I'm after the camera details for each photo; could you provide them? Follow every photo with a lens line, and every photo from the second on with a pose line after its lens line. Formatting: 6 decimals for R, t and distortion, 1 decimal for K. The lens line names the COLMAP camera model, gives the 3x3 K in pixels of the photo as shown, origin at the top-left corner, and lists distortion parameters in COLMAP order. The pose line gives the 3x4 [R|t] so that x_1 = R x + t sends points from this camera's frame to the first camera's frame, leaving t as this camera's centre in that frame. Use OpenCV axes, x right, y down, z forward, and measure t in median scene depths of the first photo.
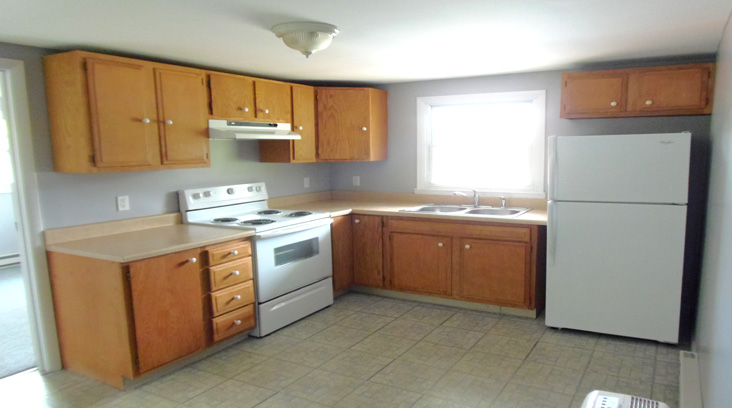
lens RADIAL K [[533.0, 0, 368.9], [0, 533.0, 240.4], [0, 0, 1]] dist [-0.002095, -0.001901]
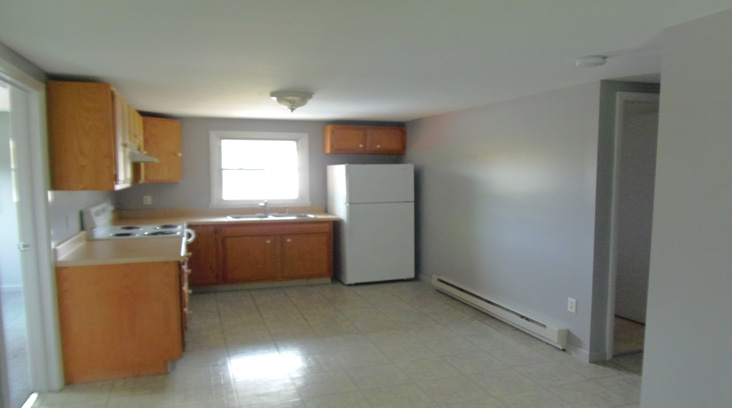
lens RADIAL K [[533.0, 0, 368.9], [0, 533.0, 240.4], [0, 0, 1]] dist [-0.002095, -0.001901]
pose [[0.658708, -0.087919, 0.747244, -0.743792], [0.122574, 0.992421, 0.008715, 0.025538], [-0.742347, 0.085852, 0.664493, -0.101380]]
